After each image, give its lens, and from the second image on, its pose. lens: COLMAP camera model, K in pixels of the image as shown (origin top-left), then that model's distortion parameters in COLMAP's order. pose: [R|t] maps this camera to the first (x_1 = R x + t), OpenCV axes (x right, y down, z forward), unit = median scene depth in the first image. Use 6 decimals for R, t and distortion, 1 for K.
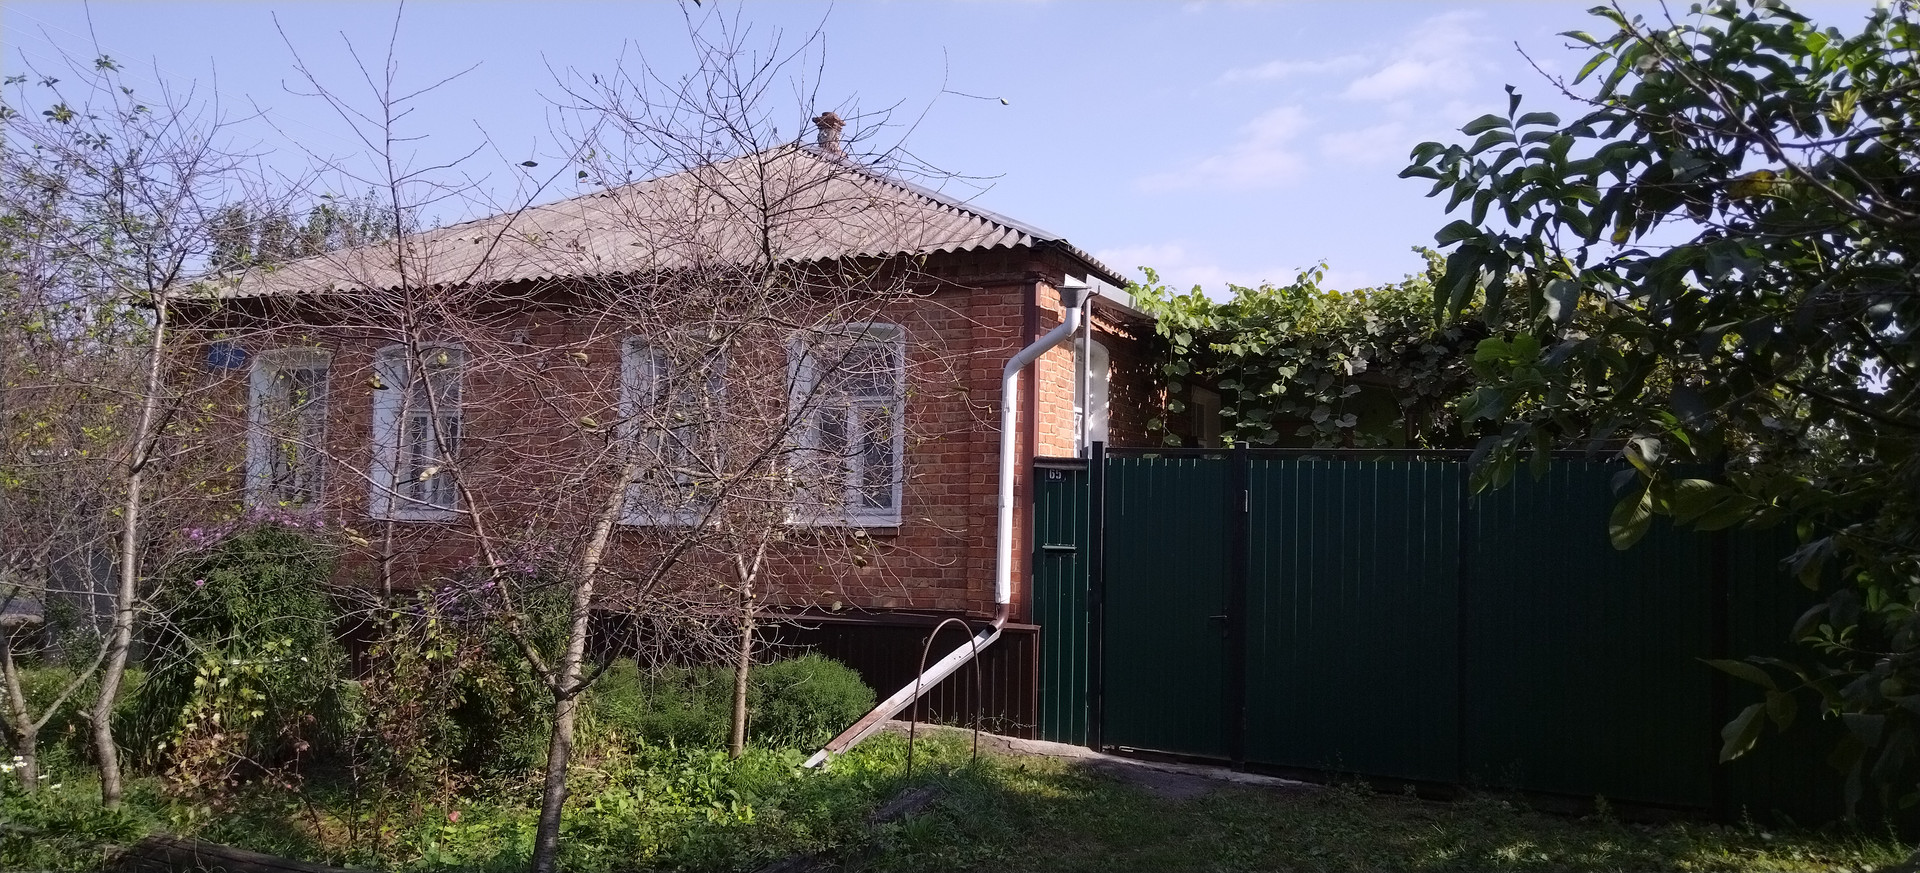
lens RADIAL K [[1413.0, 0, 960.0], [0, 1413.0, 436.5], [0, 0, 1]] dist [-0.005713, -0.002535]
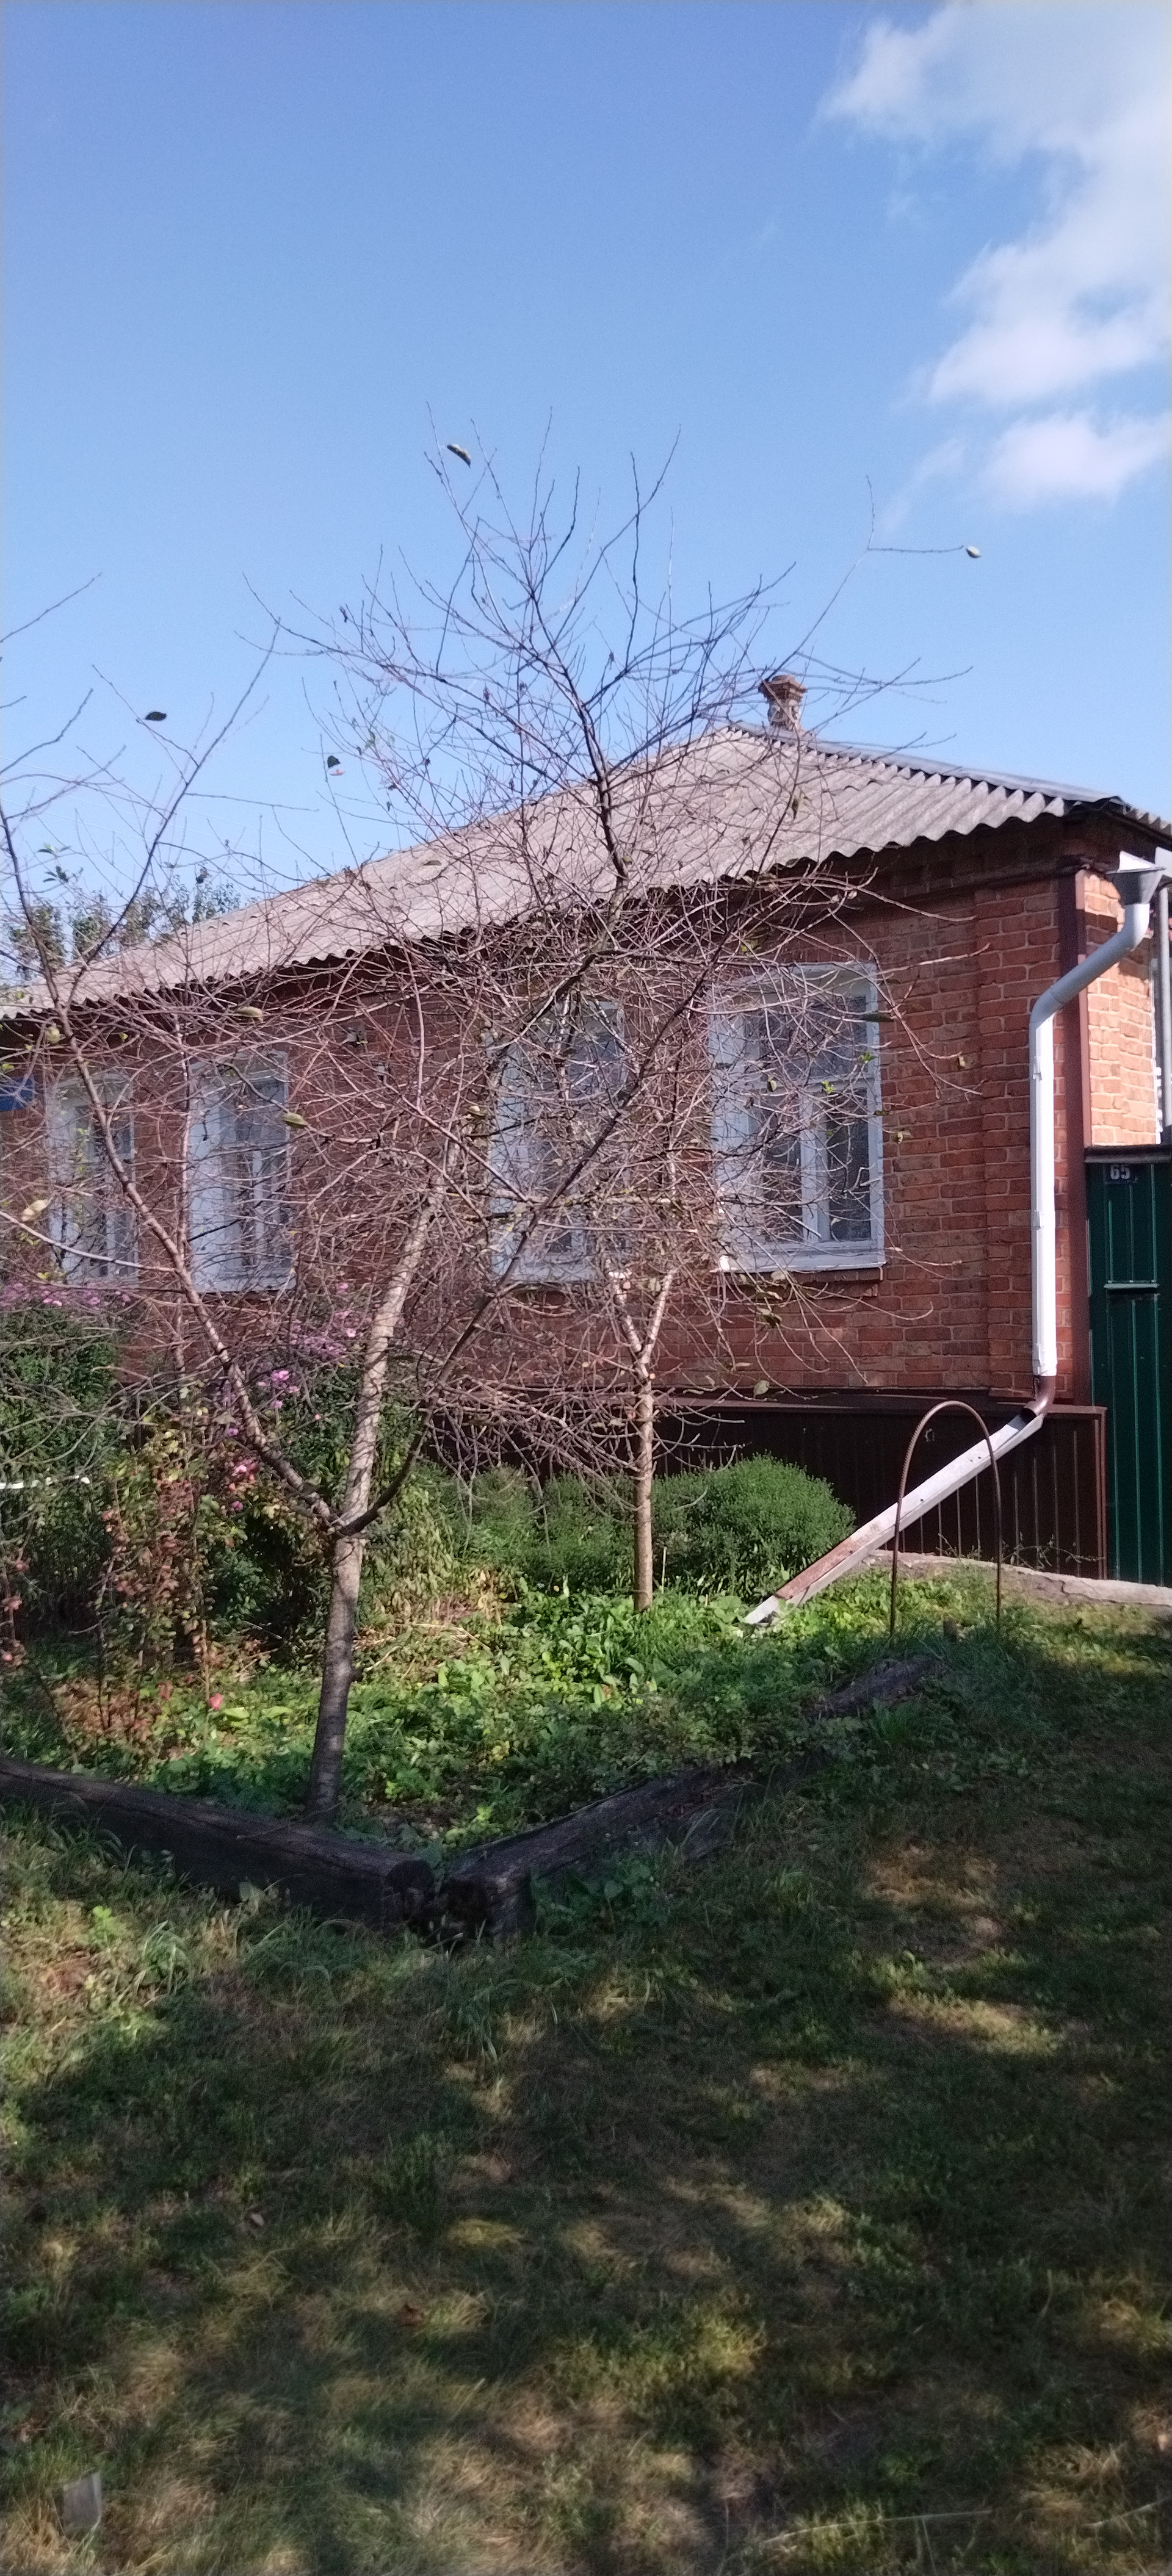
lens RADIAL K [[1807.4, 0, 584.3], [0, 1807.4, 1327.3], [0, 0, 1]] dist [0.005512, -0.000705]
pose [[0.964543, -0.040317, -0.260827, 0.046293], [0.062523, 0.995038, 0.077403, 0.018561], [0.256412, -0.090966, 0.962277, 0.145991]]
